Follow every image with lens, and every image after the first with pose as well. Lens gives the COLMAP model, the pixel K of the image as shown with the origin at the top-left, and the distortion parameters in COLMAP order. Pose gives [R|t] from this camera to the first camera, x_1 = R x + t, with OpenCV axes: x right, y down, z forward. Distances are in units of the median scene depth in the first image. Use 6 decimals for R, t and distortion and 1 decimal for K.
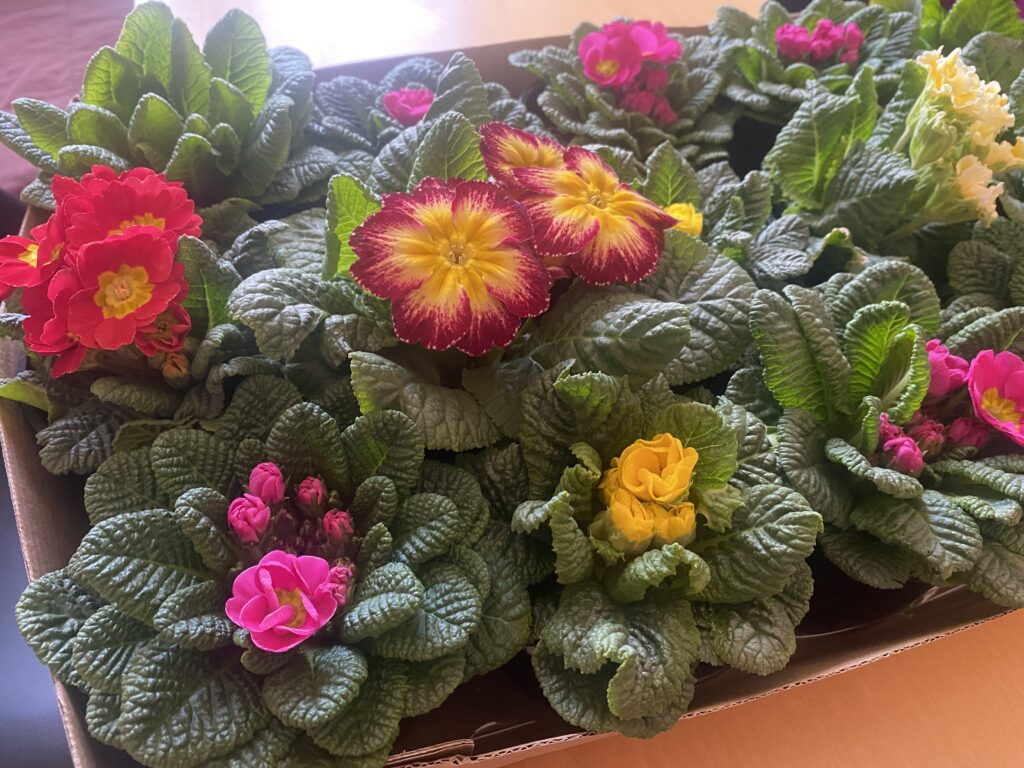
lens RADIAL K [[772.2, 0, 512.0], [0, 772.2, 384.0], [0, 0, 1]] dist [-0.000469, -0.005849]
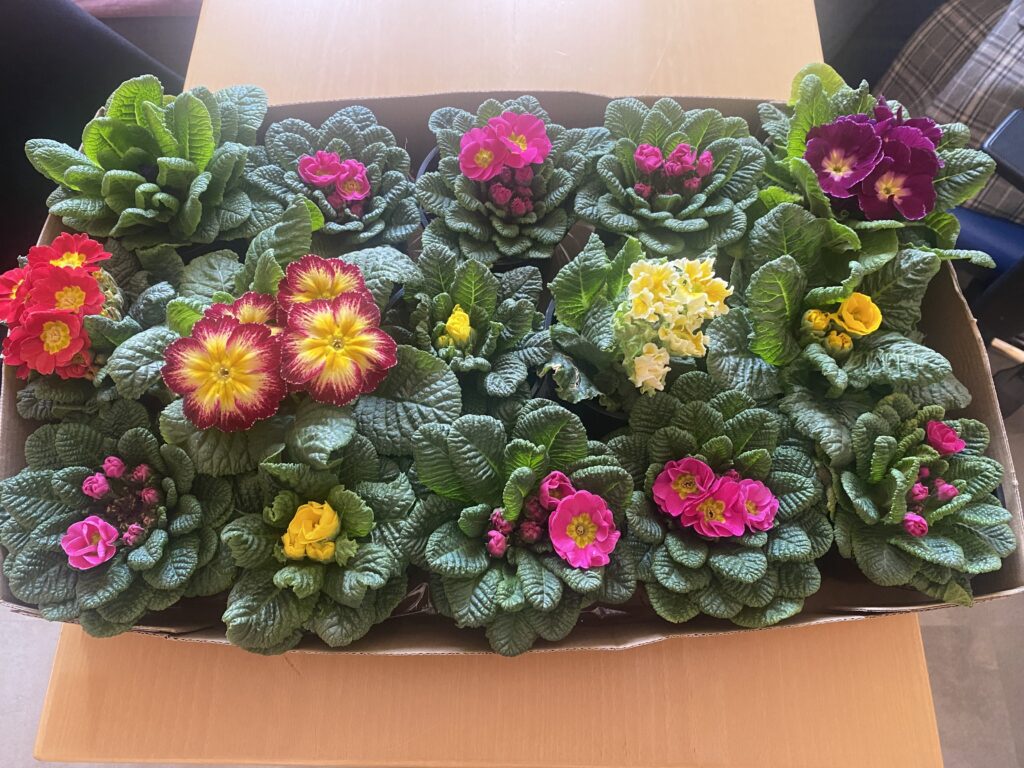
lens RADIAL K [[745.9, 0, 512.0], [0, 745.9, 384.0], [0, 0, 1]] dist [0.001661, -0.001793]
pose [[0.953378, 0.264042, -0.146124, 0.758267], [-0.213013, 0.931790, 0.293927, -0.746871], [0.213766, -0.249097, 0.944592, -0.391881]]
